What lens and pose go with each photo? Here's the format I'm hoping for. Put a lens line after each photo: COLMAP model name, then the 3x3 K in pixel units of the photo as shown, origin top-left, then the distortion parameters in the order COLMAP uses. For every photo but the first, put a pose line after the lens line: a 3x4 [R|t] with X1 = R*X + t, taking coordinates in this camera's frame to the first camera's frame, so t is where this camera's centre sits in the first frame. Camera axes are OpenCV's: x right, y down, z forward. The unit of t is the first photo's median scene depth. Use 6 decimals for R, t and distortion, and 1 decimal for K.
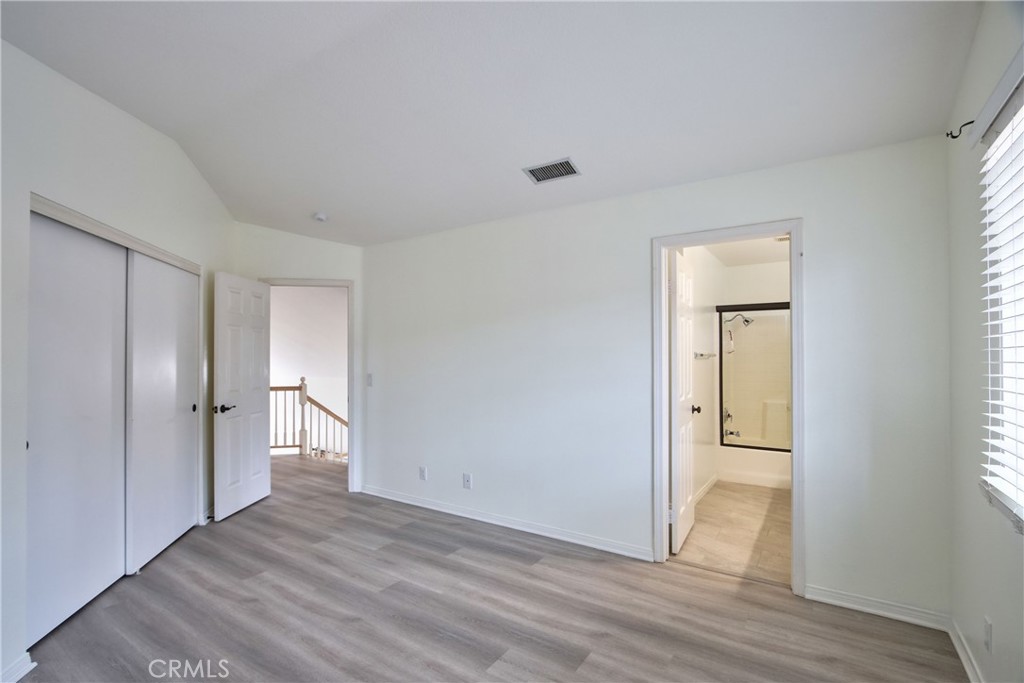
lens RADIAL K [[478.3, 0, 505.4], [0, 478.3, 350.9], [0, 0, 1]] dist [-0.014733, 0.001697]
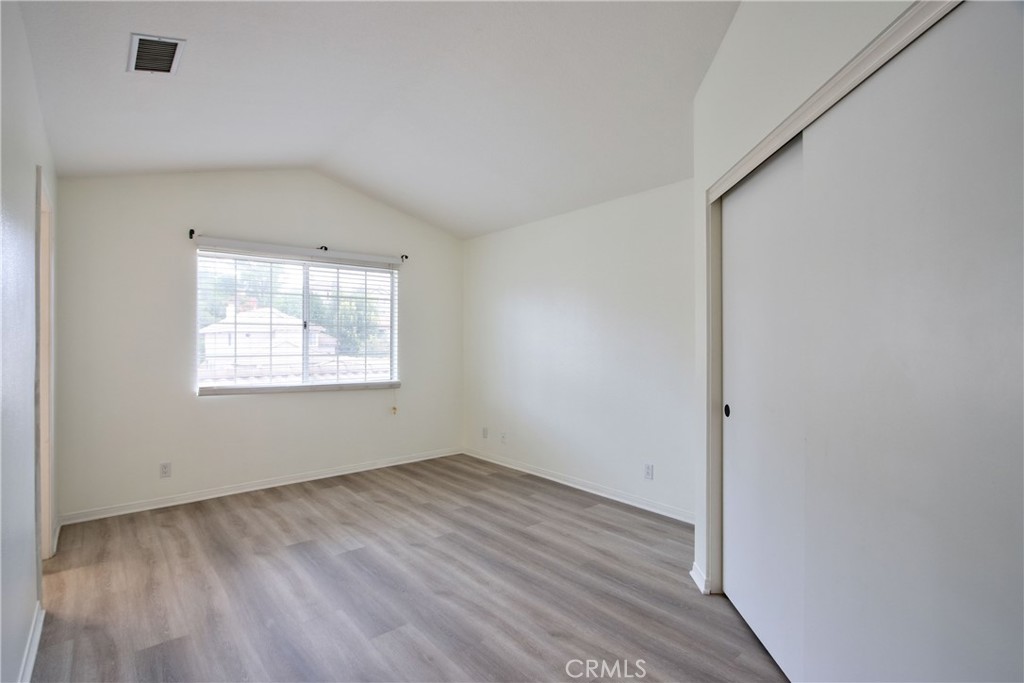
lens RADIAL K [[478.3, 0, 510.5], [0, 478.3, 341.7], [0, 0, 1]] dist [-0.014733, 0.001697]
pose [[-0.966840, 0.002390, 0.255373, -0.714746], [0.000229, 0.999964, -0.008490, 0.045166], [-0.255384, -0.008150, -0.966805, 1.933889]]
